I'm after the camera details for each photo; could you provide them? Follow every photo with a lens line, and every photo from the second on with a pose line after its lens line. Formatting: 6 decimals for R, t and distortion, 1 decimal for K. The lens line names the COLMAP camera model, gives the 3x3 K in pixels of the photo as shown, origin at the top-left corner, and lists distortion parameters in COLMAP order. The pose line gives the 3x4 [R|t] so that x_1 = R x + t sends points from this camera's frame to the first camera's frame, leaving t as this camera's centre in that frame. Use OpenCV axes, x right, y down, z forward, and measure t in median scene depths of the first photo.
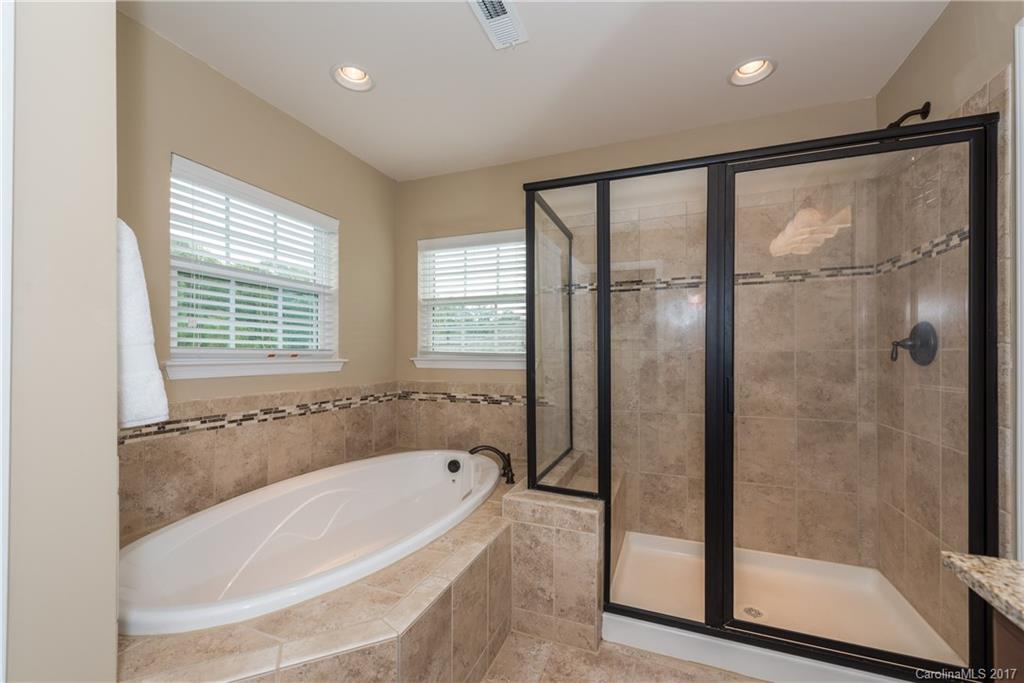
lens RADIAL K [[405.0, 0, 513.7], [0, 405.0, 351.8], [0, 0, 1]] dist [0.013813, -0.001214]
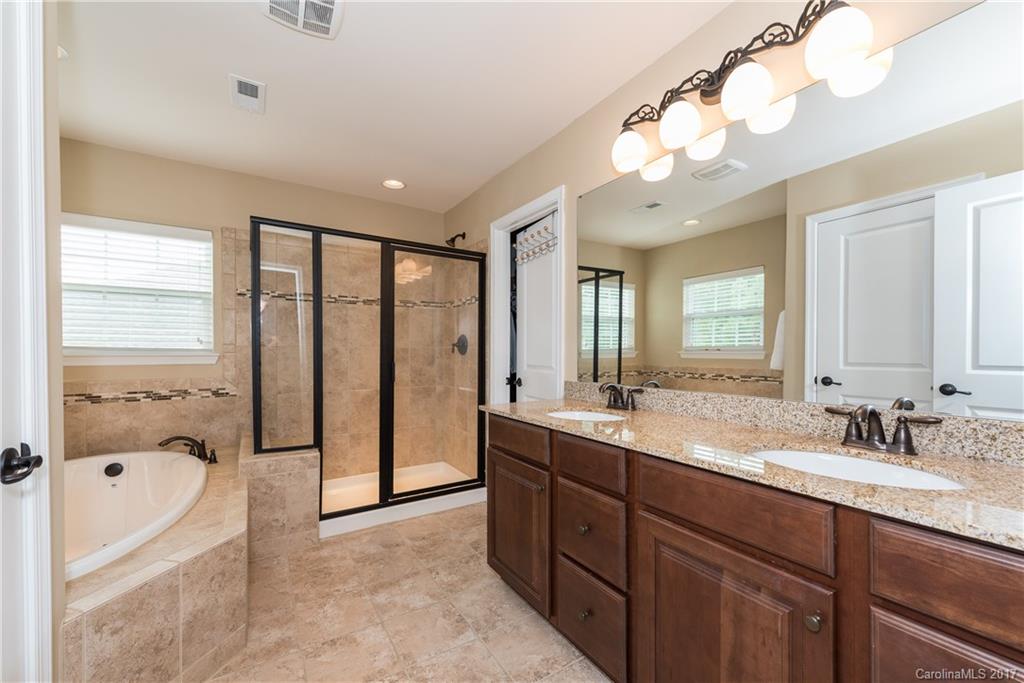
lens RADIAL K [[405.0, 0, 510.8], [0, 405.0, 349.2], [0, 0, 1]] dist [0.013813, -0.001214]
pose [[0.581296, 0.001293, 0.813691, -0.560990], [-0.004706, 0.999987, 0.001773, -0.001104], [-0.813679, -0.004860, 0.581294, -0.422750]]
